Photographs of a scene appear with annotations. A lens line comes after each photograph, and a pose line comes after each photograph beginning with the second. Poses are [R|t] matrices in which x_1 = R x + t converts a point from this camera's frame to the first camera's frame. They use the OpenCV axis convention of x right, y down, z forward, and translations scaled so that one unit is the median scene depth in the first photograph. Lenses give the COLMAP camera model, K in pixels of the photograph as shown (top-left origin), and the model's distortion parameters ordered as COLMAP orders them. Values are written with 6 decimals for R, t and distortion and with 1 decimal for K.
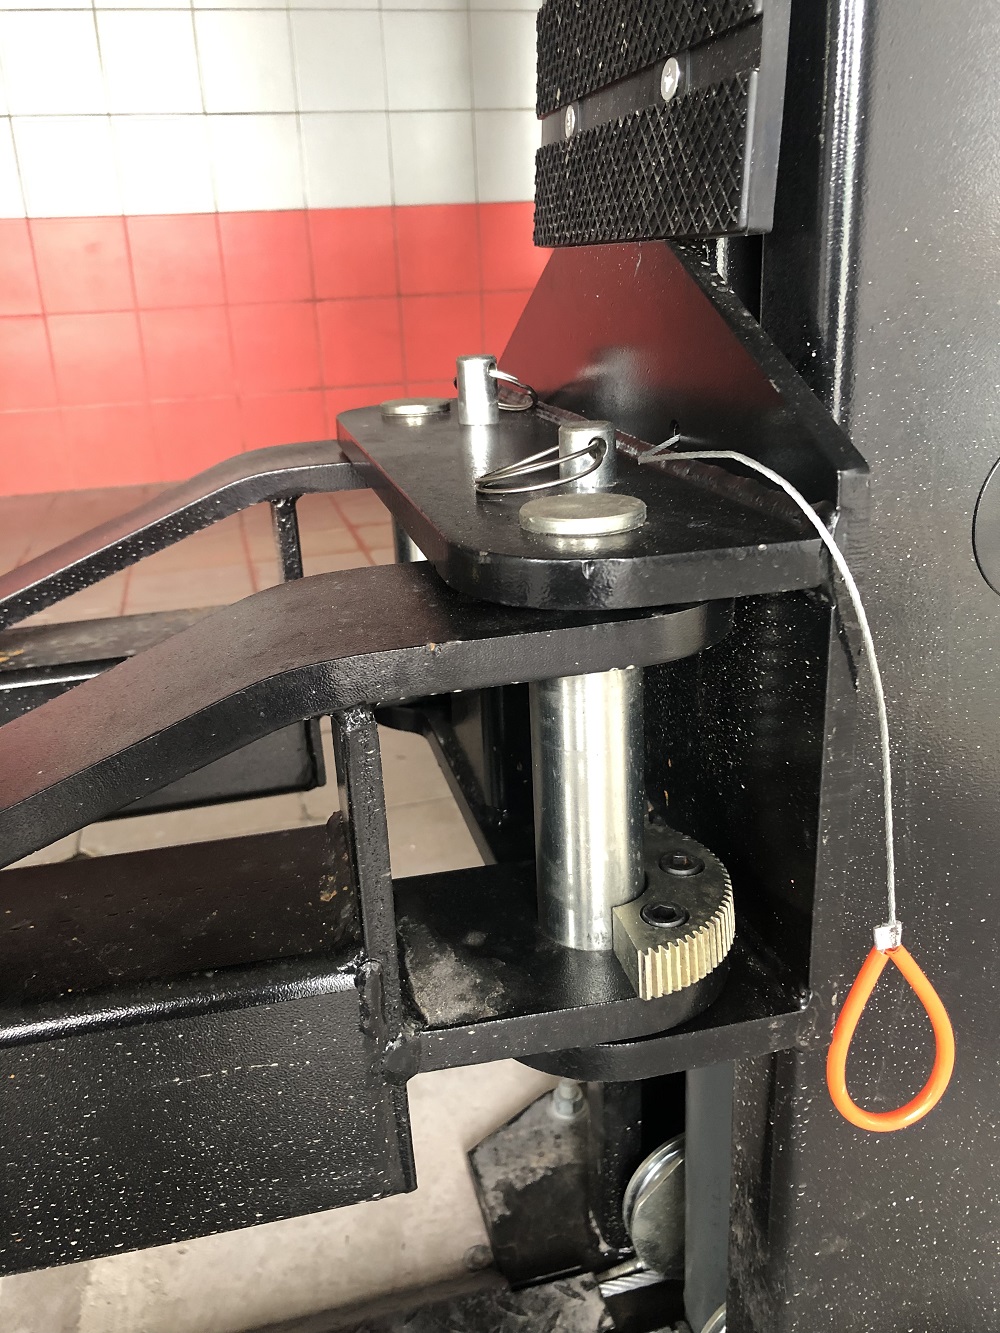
lens RADIAL K [[1085.2, 0, 506.5], [0, 1085.2, 666.9], [0, 0, 1]] dist [0.041489, 0.005617]
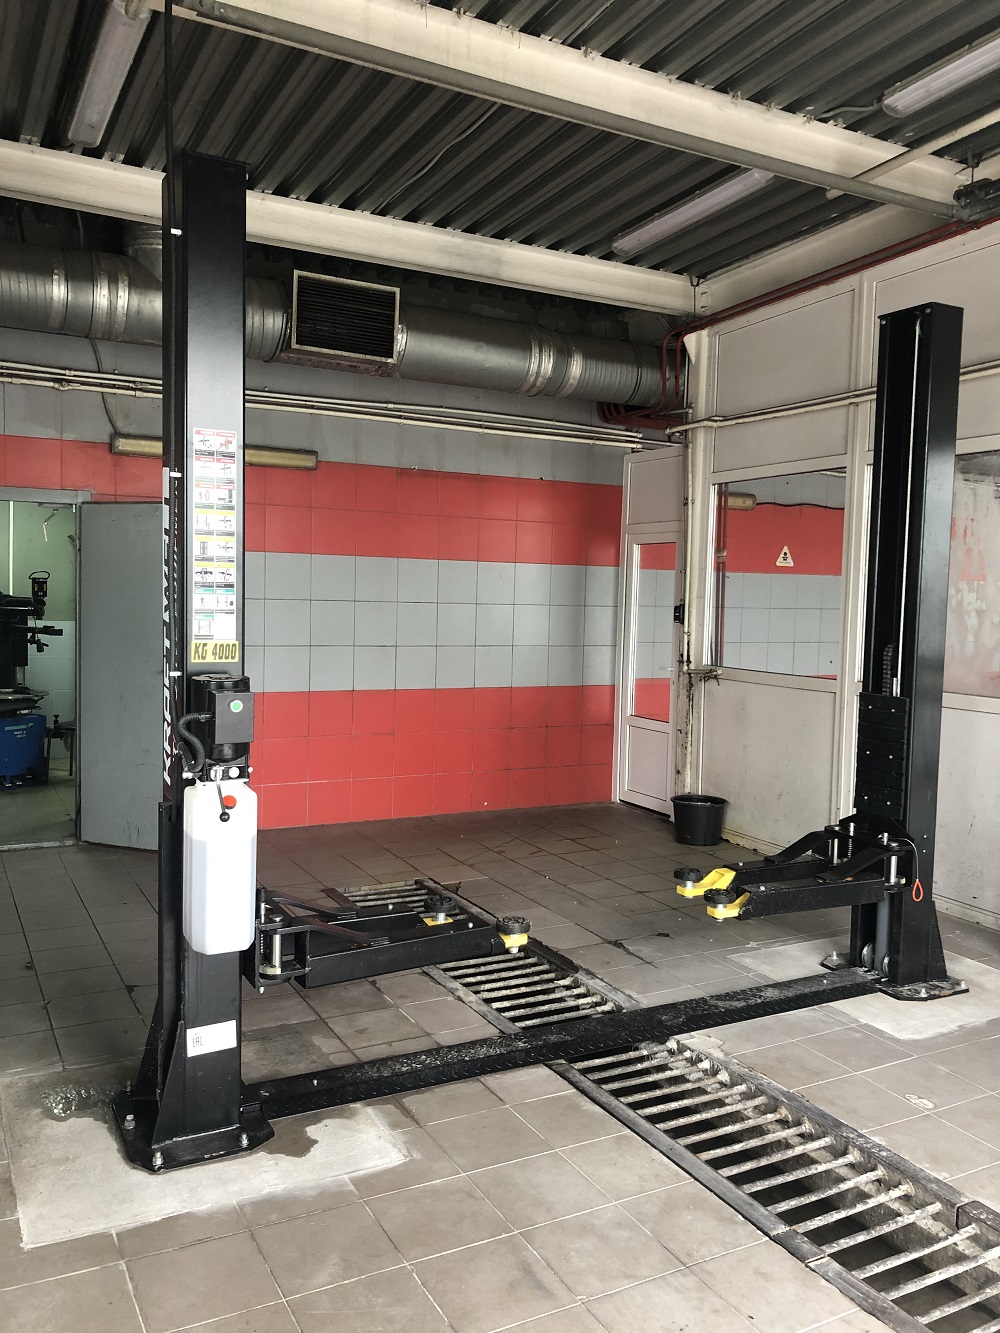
lens RADIAL K [[1077.8, 0, 503.9], [0, 1077.8, 661.7], [0, 0, 1]] dist [0.050441, -0.095533]
pose [[0.971417, 0.052819, 0.231430, -3.331074], [0.014770, 0.959592, -0.281007, 0.587088], [-0.236921, 0.276393, 0.931384, -4.634989]]
